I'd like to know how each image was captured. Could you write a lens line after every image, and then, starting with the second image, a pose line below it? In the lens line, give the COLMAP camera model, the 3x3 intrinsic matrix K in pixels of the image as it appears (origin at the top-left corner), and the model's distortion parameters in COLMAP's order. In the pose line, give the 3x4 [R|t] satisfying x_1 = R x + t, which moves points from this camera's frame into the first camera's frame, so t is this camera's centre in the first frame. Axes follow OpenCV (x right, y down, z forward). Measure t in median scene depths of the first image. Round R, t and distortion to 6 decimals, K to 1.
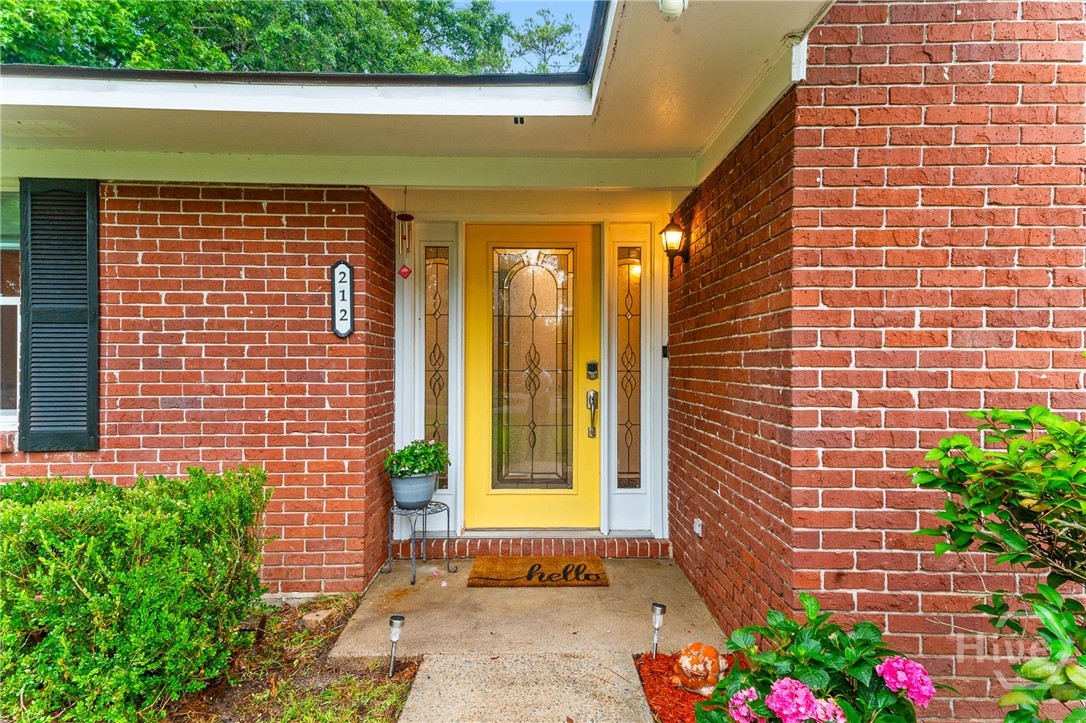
lens RADIAL K [[438.8, 0, 542.3], [0, 438.8, 363.2], [0, 0, 1]] dist [0.014084, -0.000598]
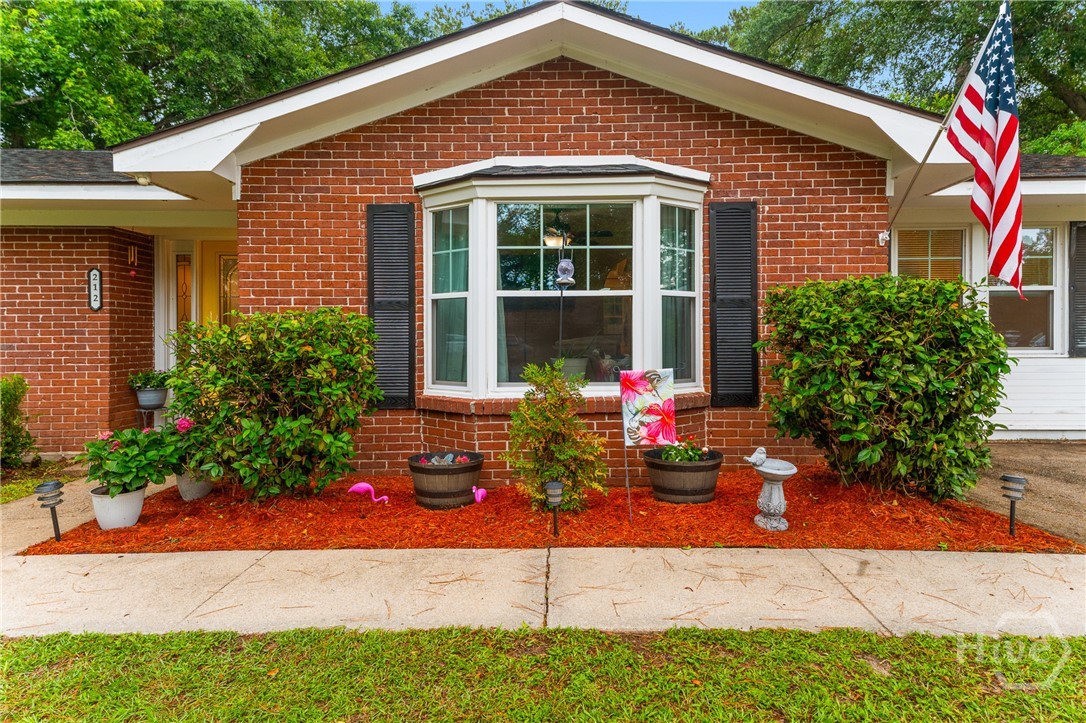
lens RADIAL K [[438.8, 0, 535.0], [0, 438.8, 331.6], [0, 0, 1]] dist [0.014084, -0.000598]
pose [[0.999961, -0.005687, -0.006771, 1.352870], [0.005676, 0.999982, -0.001739, 0.041237], [0.006781, 0.001701, 0.999976, -0.803043]]
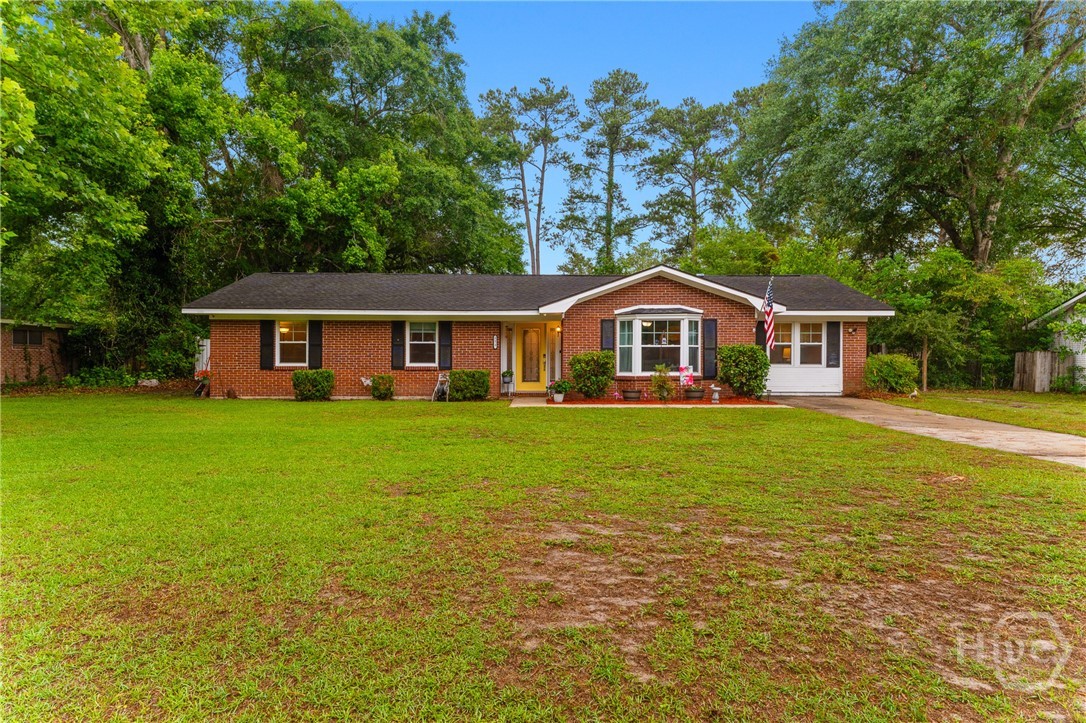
lens RADIAL K [[438.8, 0, 544.5], [0, 438.8, 361.1], [0, 0, 1]] dist [0.014084, -0.000598]
pose [[0.999980, 0.001132, -0.006280, 0.178726], [-0.001157, 0.999992, -0.003945, 0.104961], [0.006276, 0.003952, 0.999972, -4.283294]]
